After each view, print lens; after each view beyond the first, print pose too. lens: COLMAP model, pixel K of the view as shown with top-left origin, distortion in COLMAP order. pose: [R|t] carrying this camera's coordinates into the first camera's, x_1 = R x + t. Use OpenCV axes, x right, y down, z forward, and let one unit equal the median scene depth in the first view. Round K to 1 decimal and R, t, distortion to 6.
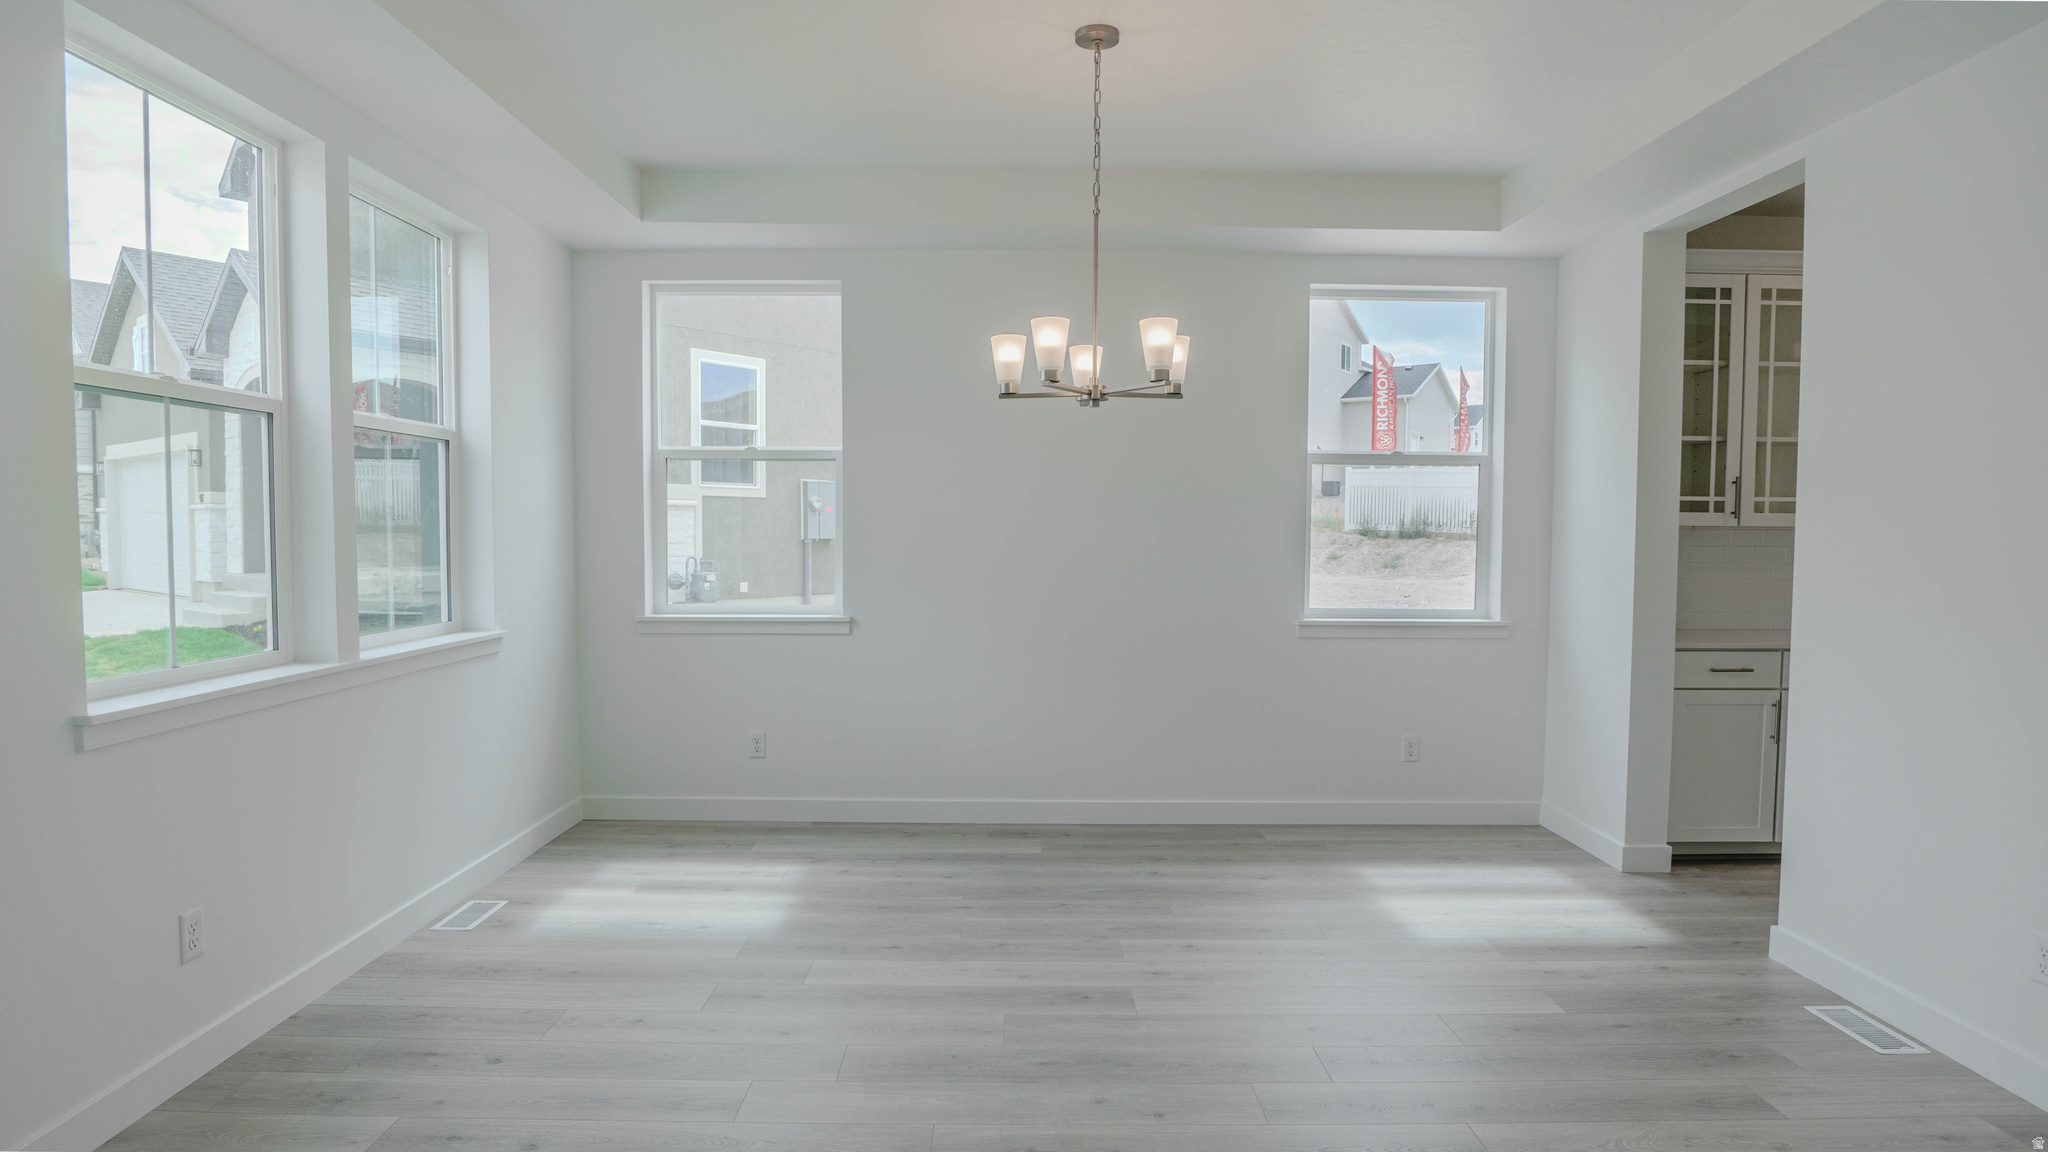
lens RADIAL K [[1124.7, 0, 1027.3], [0, 1124.7, 583.5], [0, 0, 1]] dist [-0.033840, 0.004278]
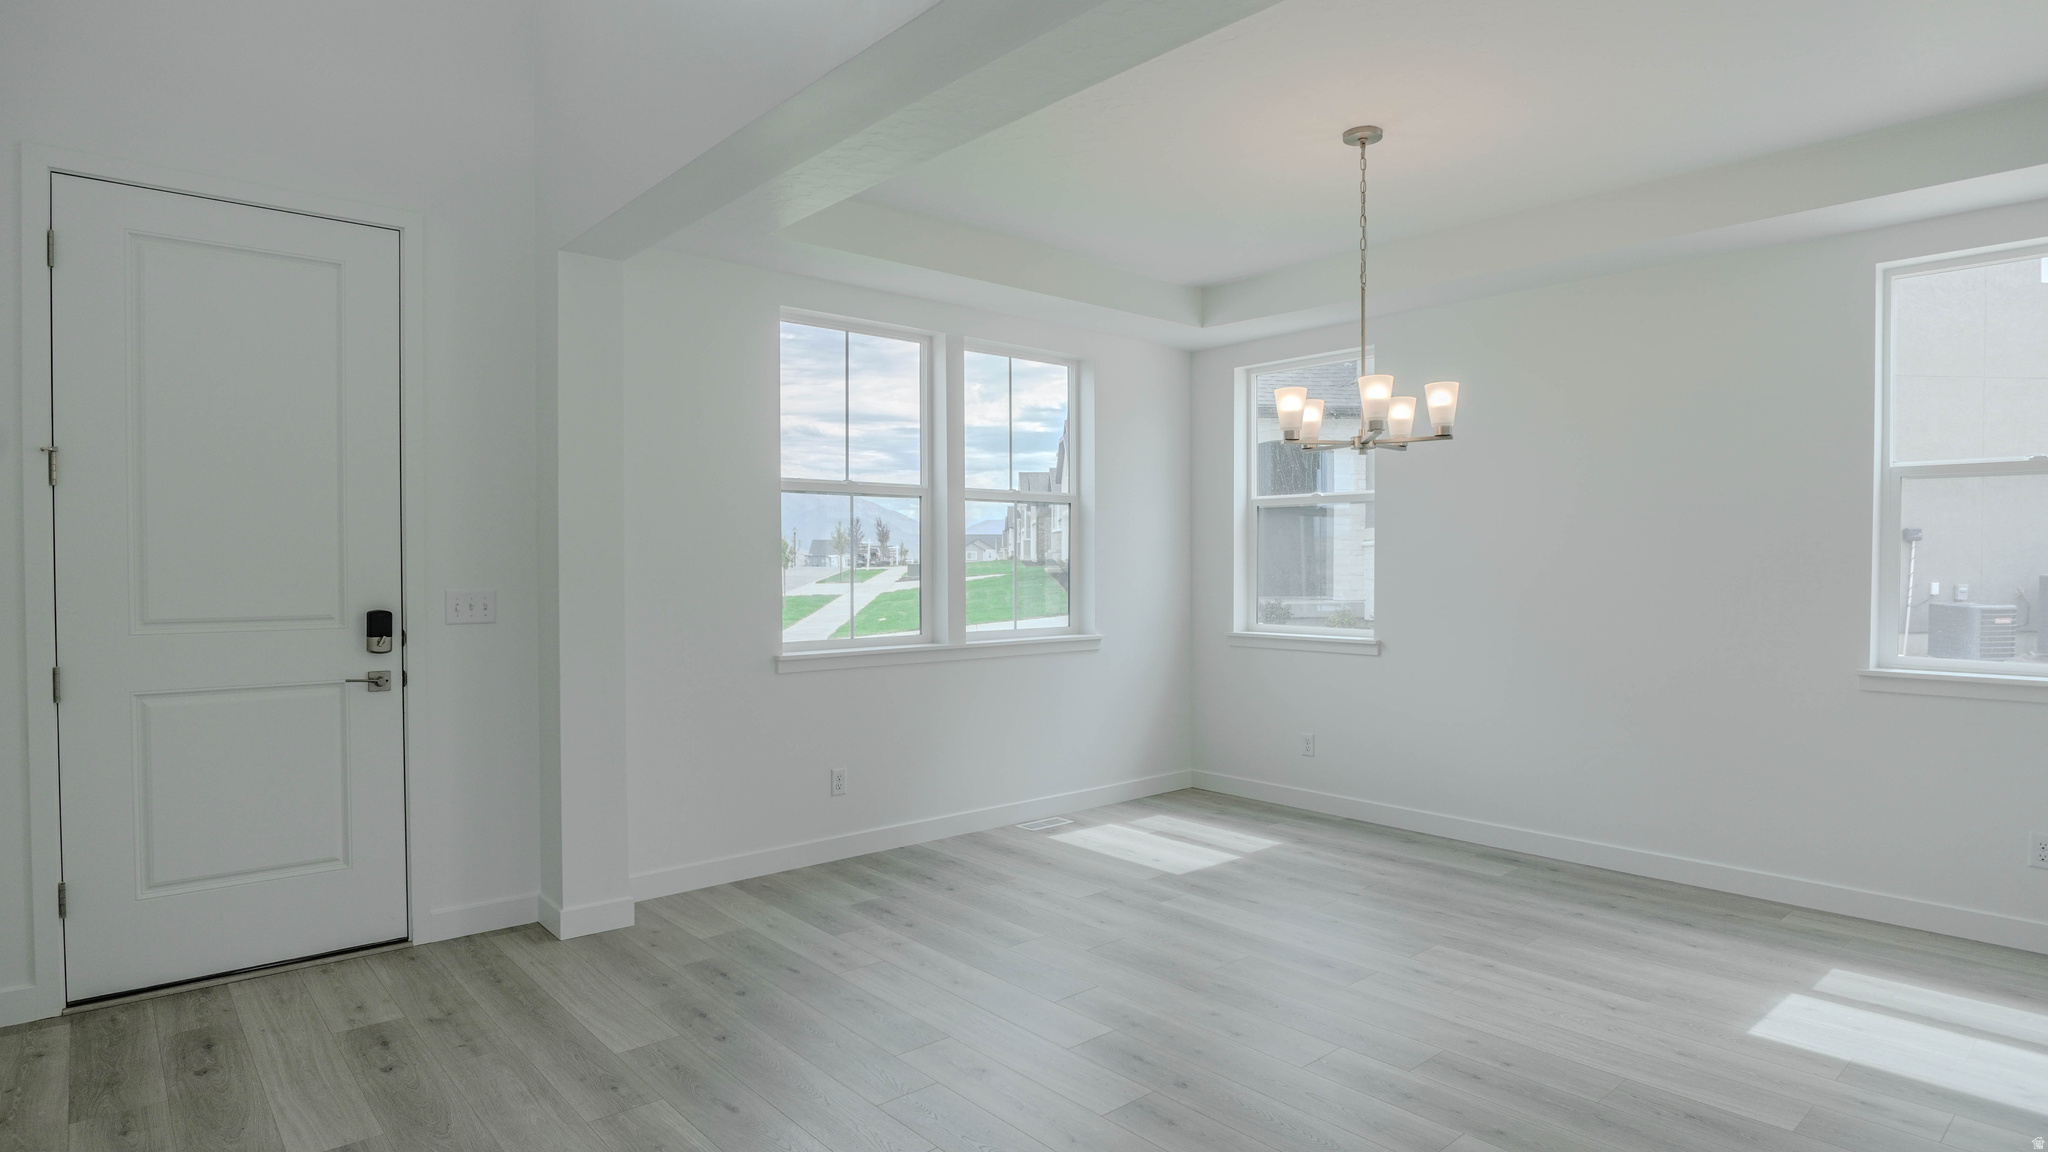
lens RADIAL K [[1124.7, 0, 1027.3], [0, 1124.7, 583.5], [0, 0, 1]] dist [-0.033840, 0.004278]
pose [[0.648026, 0.008806, -0.761567, 0.548554], [-0.032818, 0.999327, -0.016370, 0.003307], [0.760911, 0.035601, 0.647879, 0.001941]]
